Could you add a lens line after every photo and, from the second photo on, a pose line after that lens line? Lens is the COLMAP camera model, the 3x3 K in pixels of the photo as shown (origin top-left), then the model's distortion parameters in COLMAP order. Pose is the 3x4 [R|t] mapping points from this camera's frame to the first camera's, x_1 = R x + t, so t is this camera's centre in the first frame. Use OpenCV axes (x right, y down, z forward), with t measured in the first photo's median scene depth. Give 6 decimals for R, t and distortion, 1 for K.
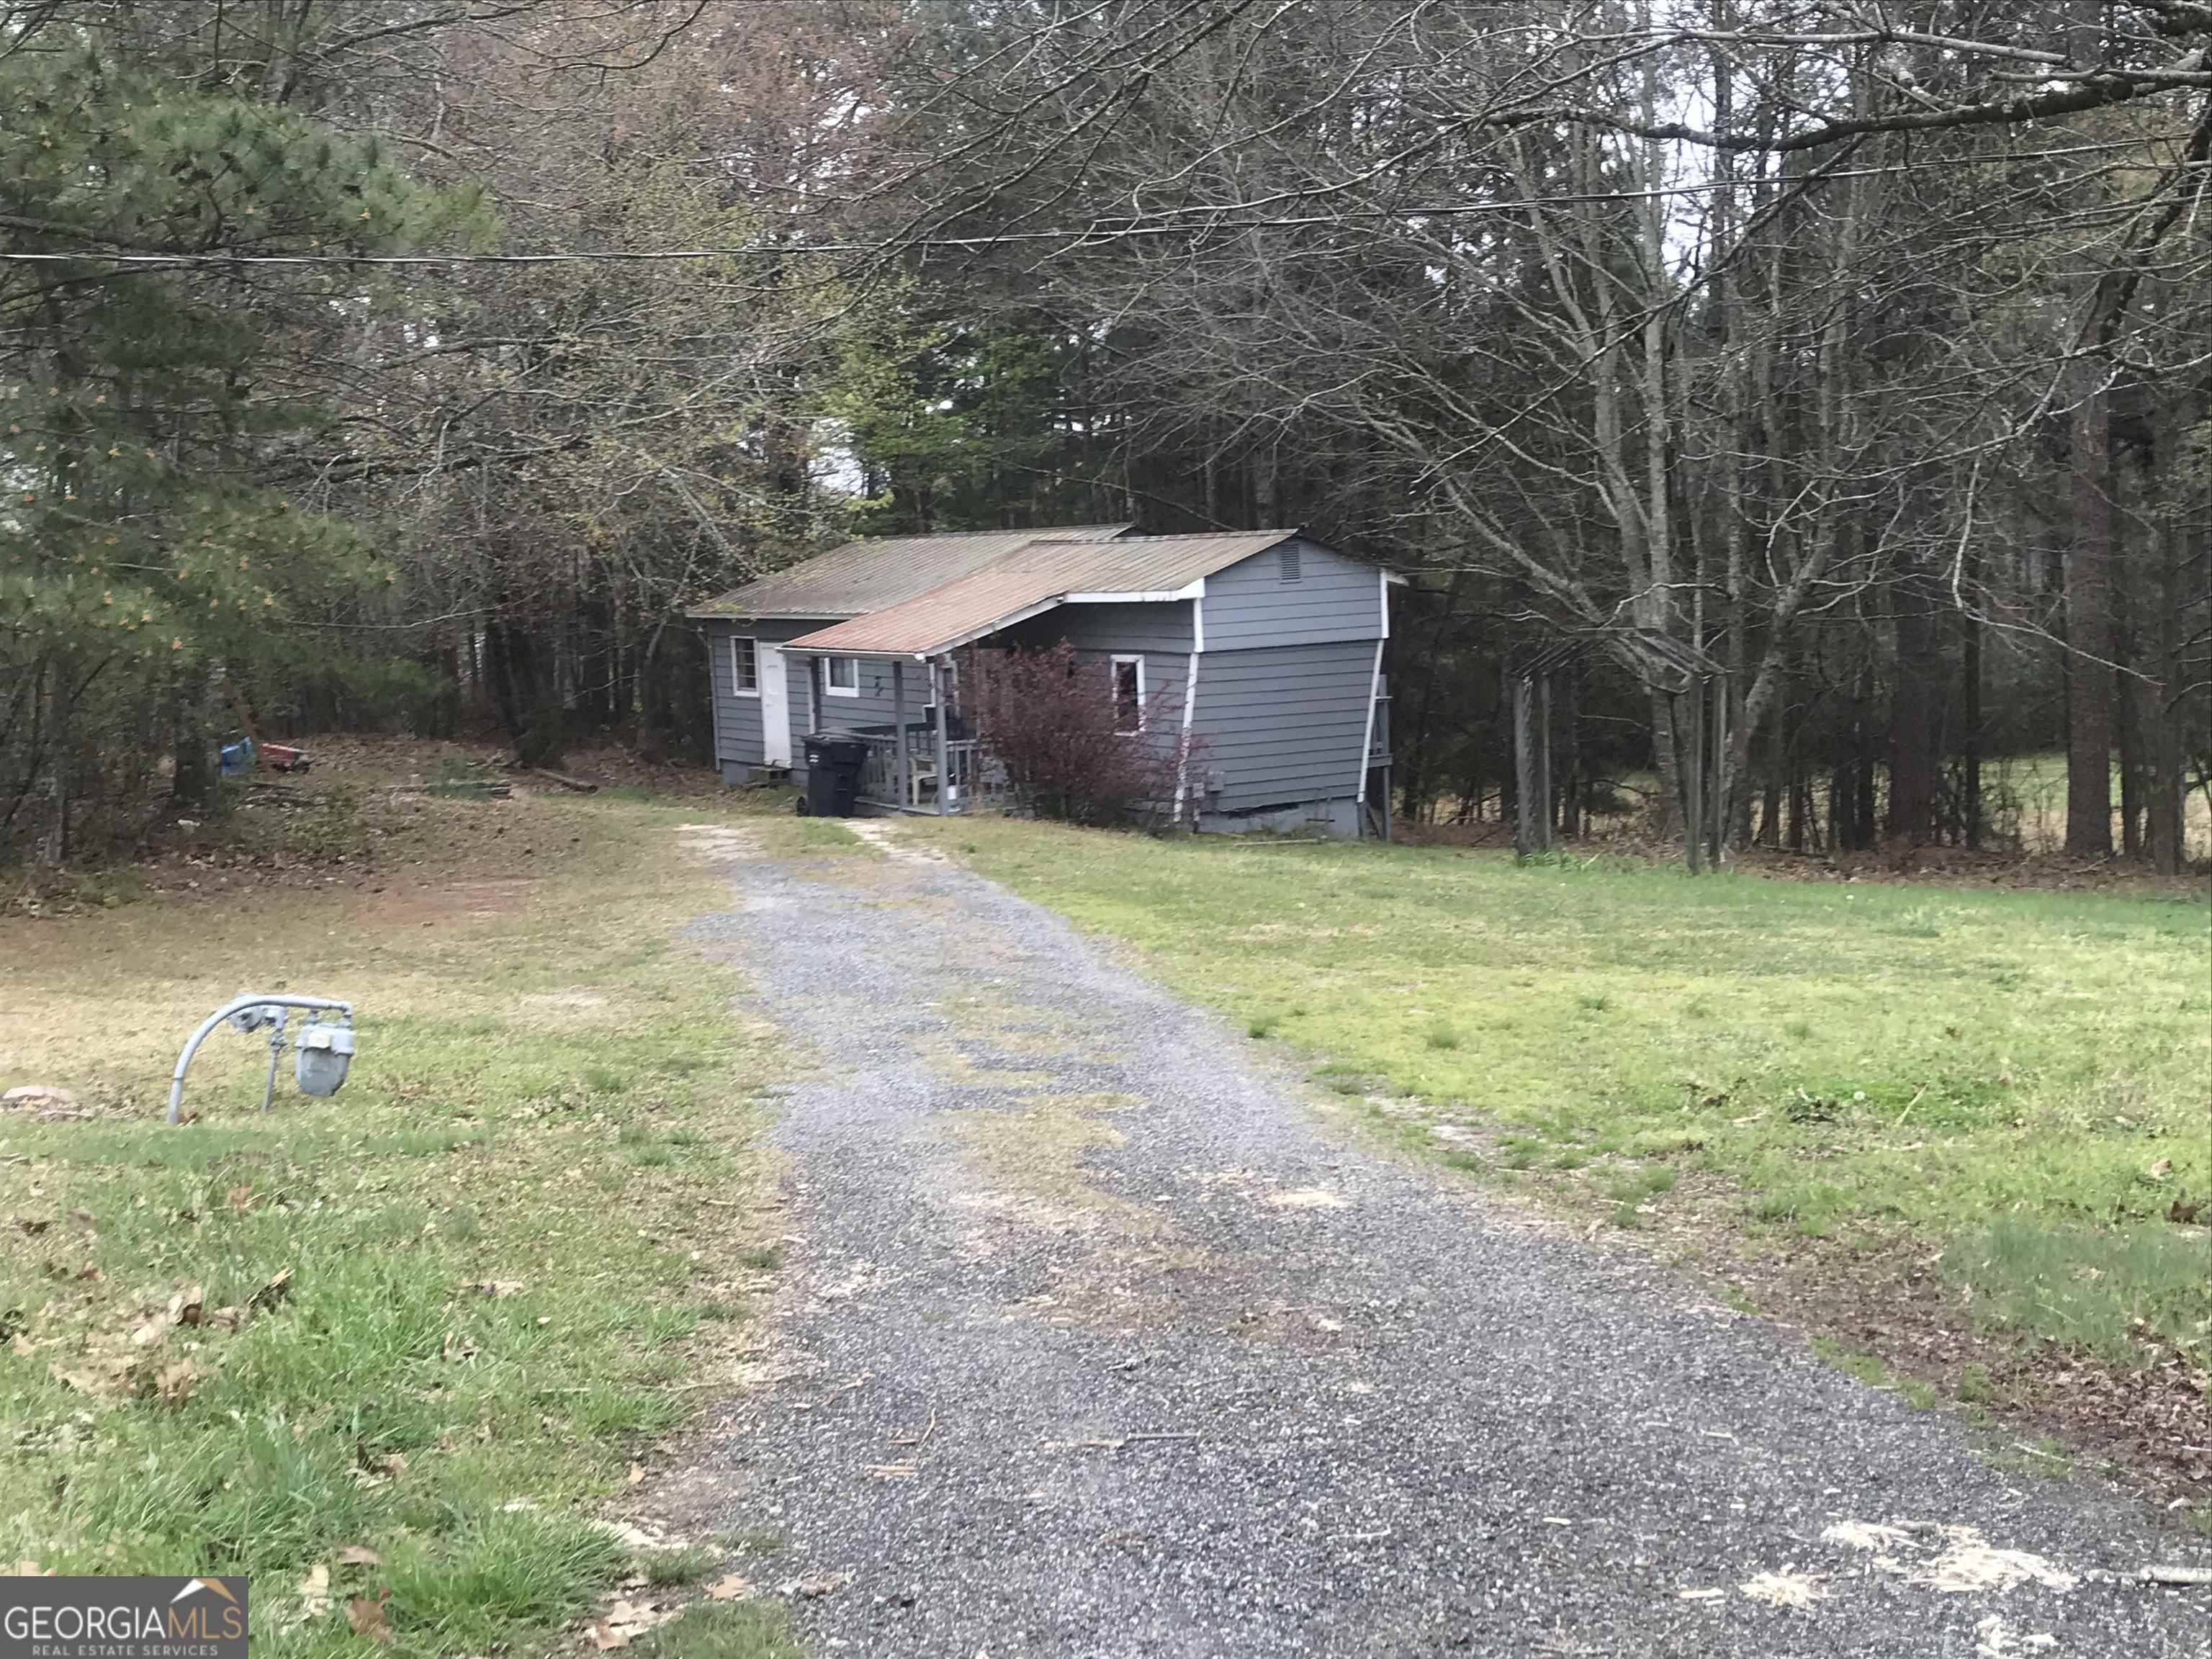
lens RADIAL K [[2708.2, 0, 1106.0], [0, 2708.2, 829.5], [0, 0, 1]] dist [0.395578, 0.002264]
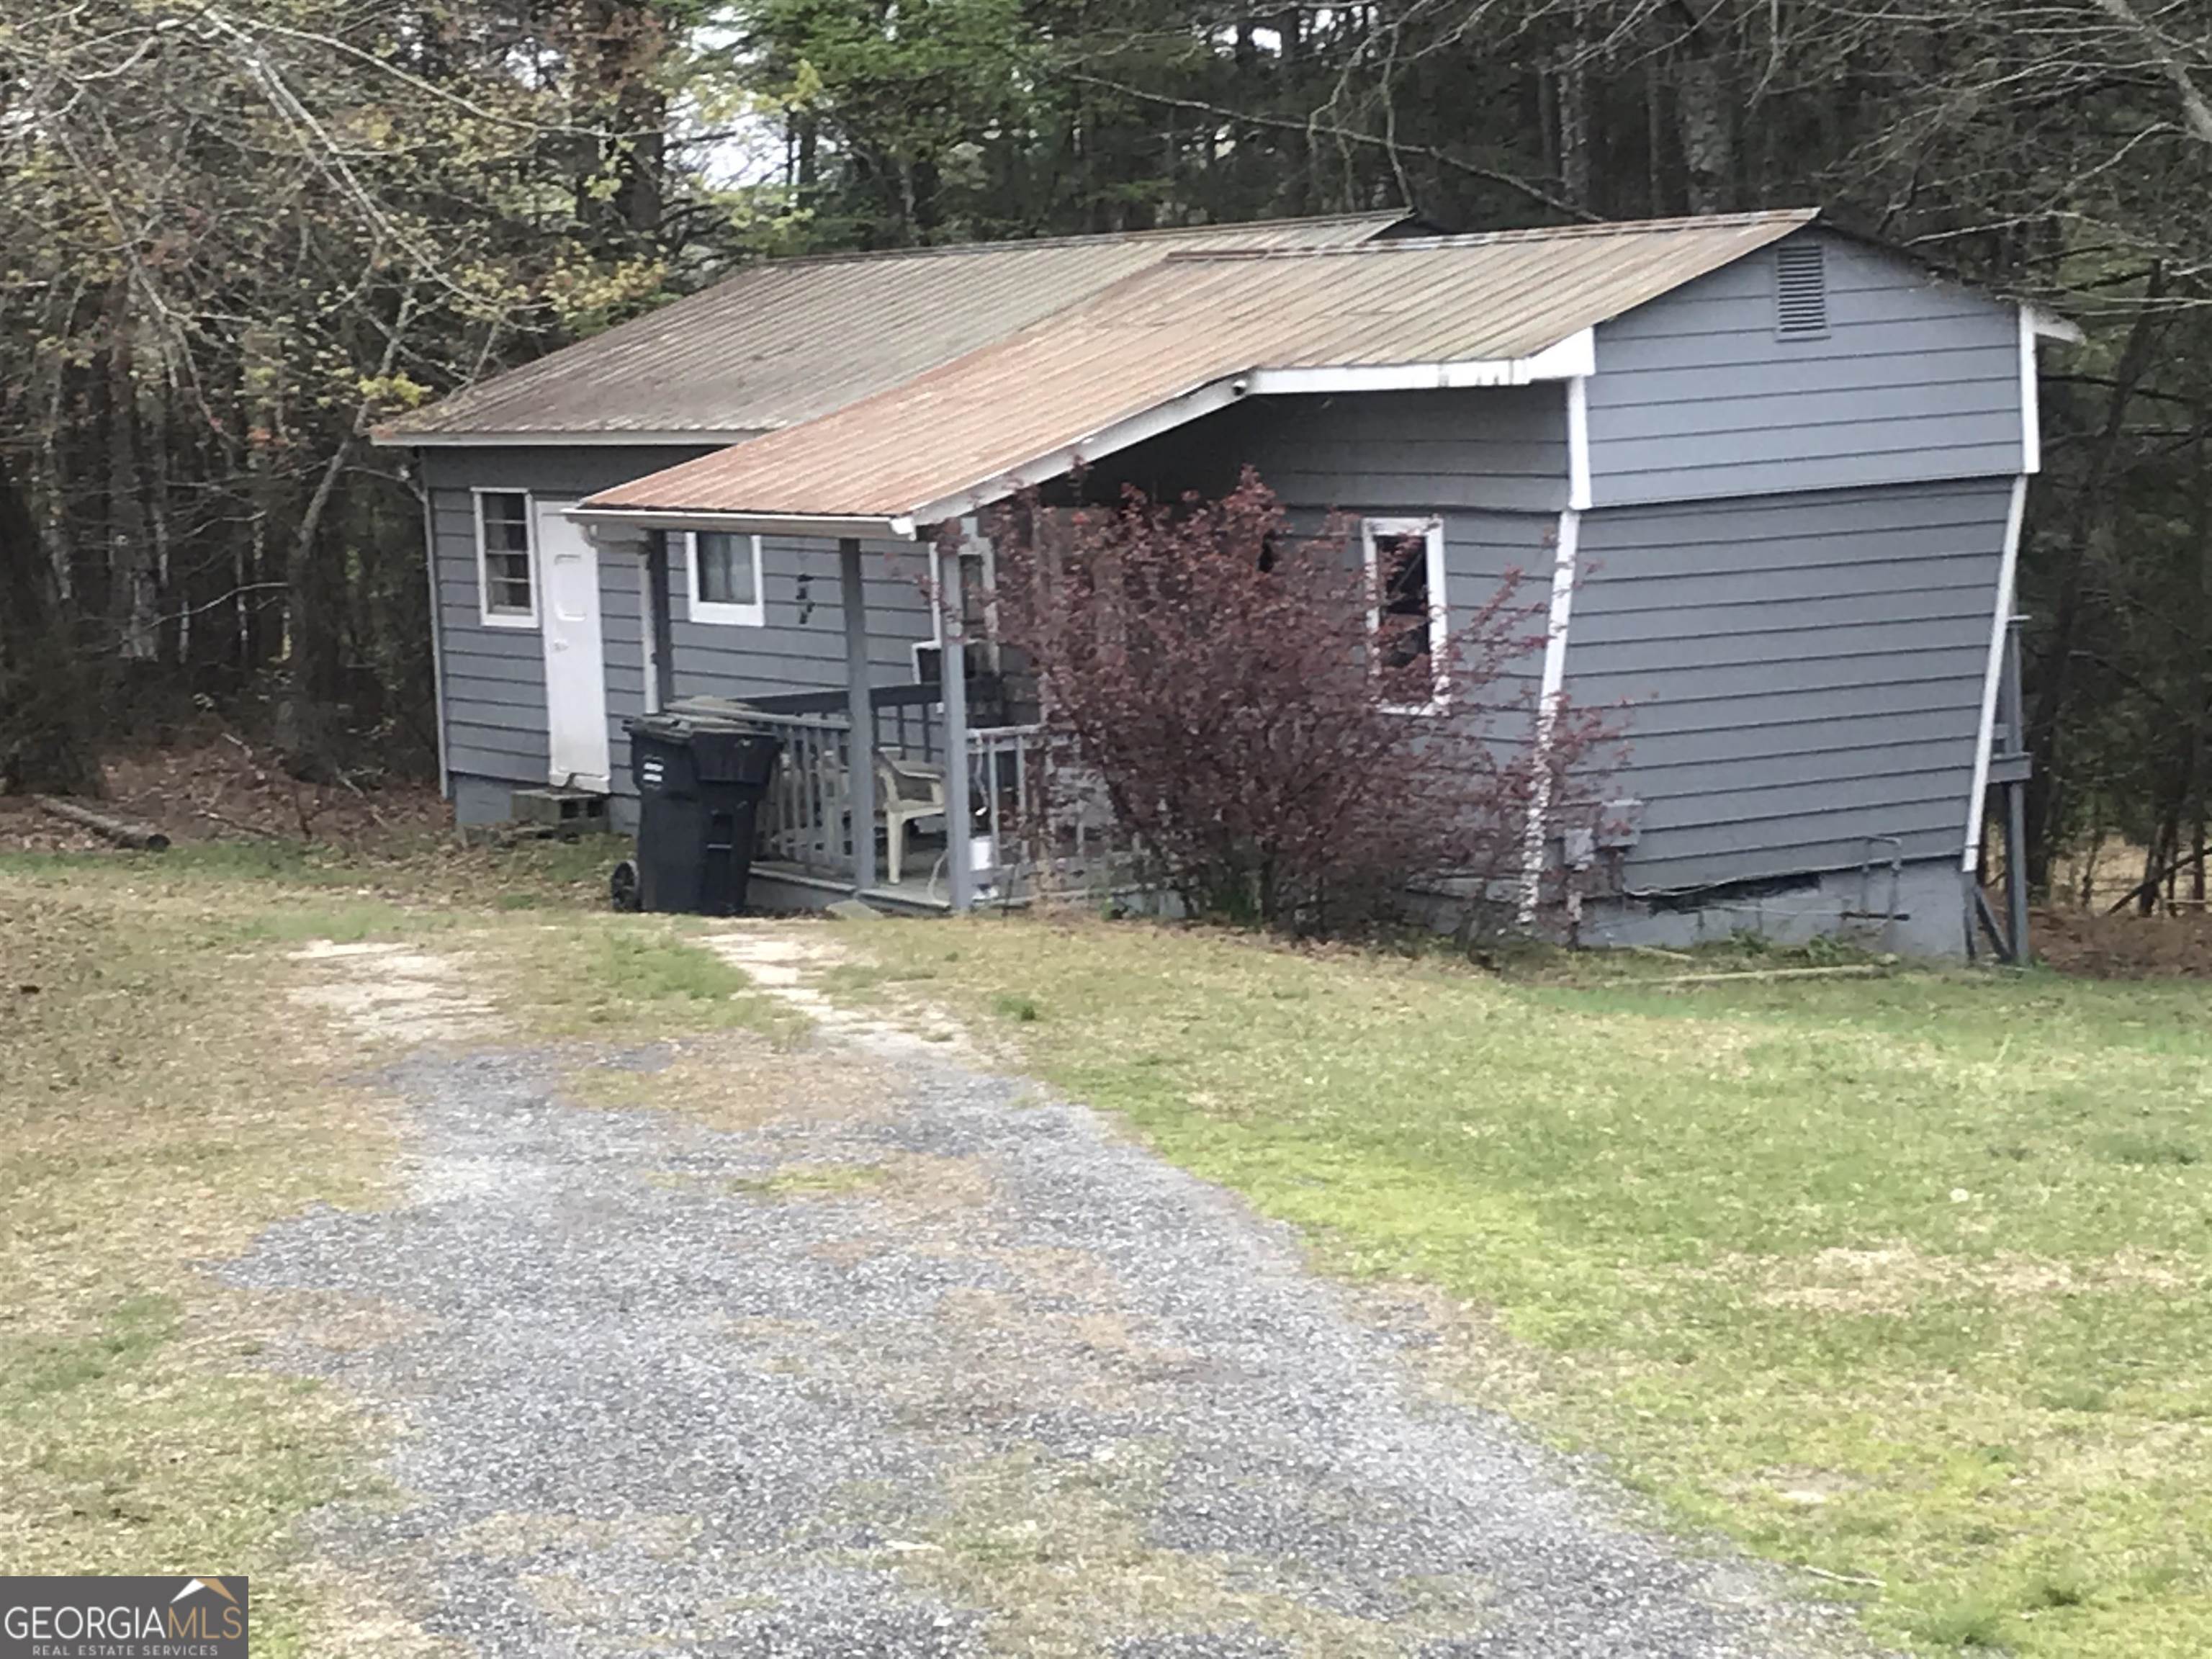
lens RADIAL K [[5679.3, 0, 1106.0], [0, 5679.3, 829.5], [0, 0, 1]] dist [0.454224, 0.062037]
pose [[0.999340, -0.004637, -0.036030, -0.006257], [0.004157, 0.999902, -0.013383, -0.005448], [0.036089, 0.013224, 0.999261, 0.130507]]
